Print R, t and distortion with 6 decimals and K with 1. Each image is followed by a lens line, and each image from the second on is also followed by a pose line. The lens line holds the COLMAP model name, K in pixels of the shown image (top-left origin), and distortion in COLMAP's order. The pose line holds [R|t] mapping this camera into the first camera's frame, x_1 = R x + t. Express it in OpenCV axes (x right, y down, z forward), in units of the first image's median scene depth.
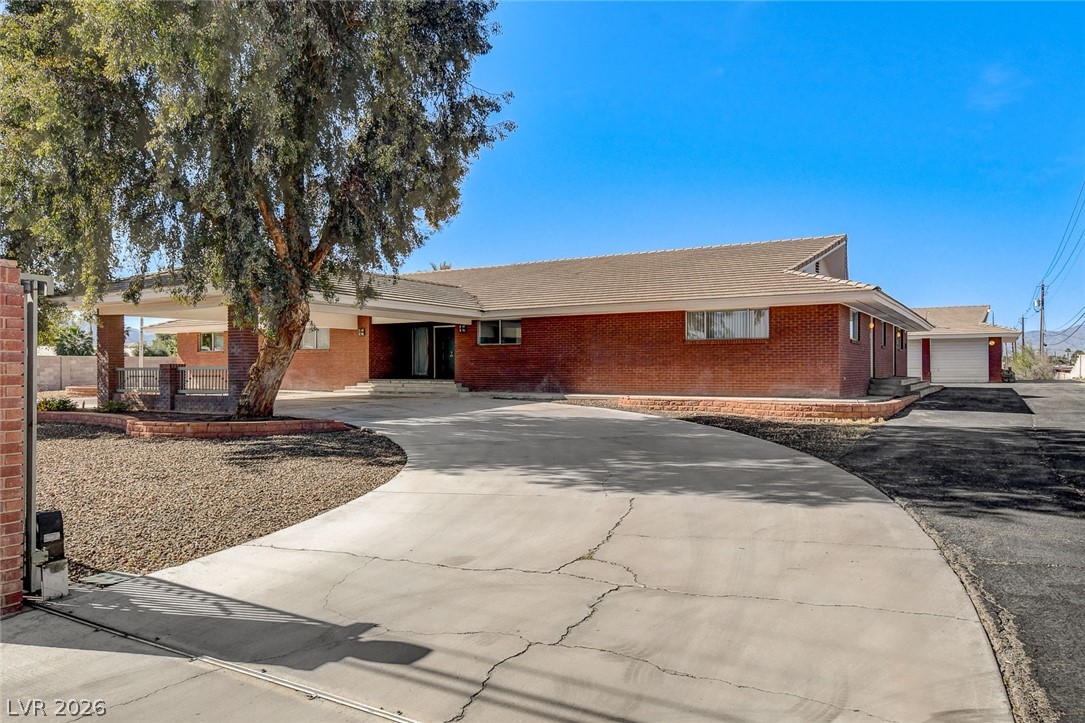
lens RADIAL K [[736.0, 0, 545.5], [0, 736.0, 360.2], [0, 0, 1]] dist [0.008480, 0.004575]
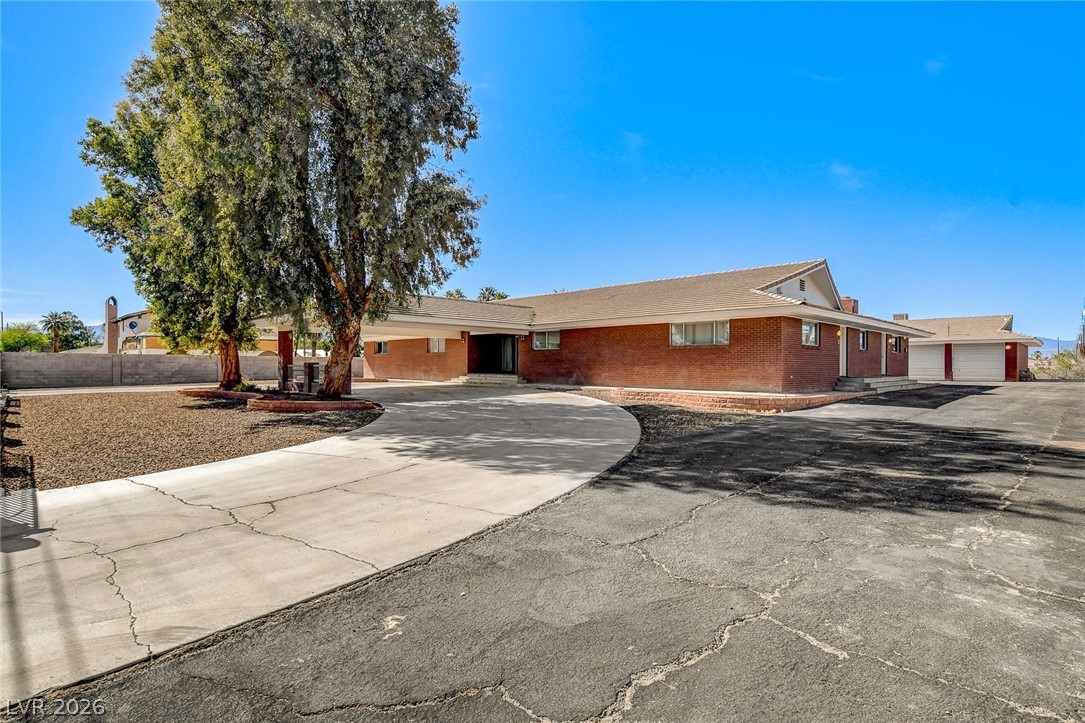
lens RADIAL K [[537.5, 0, 546.6], [0, 537.5, 367.3], [0, 0, 1]] dist [-0.024481, 0.000016]
pose [[0.969576, 0.006969, -0.244692, 0.210015], [-0.003591, 0.999892, 0.014247, -0.002363], [0.244764, -0.012935, 0.969496, 0.034268]]
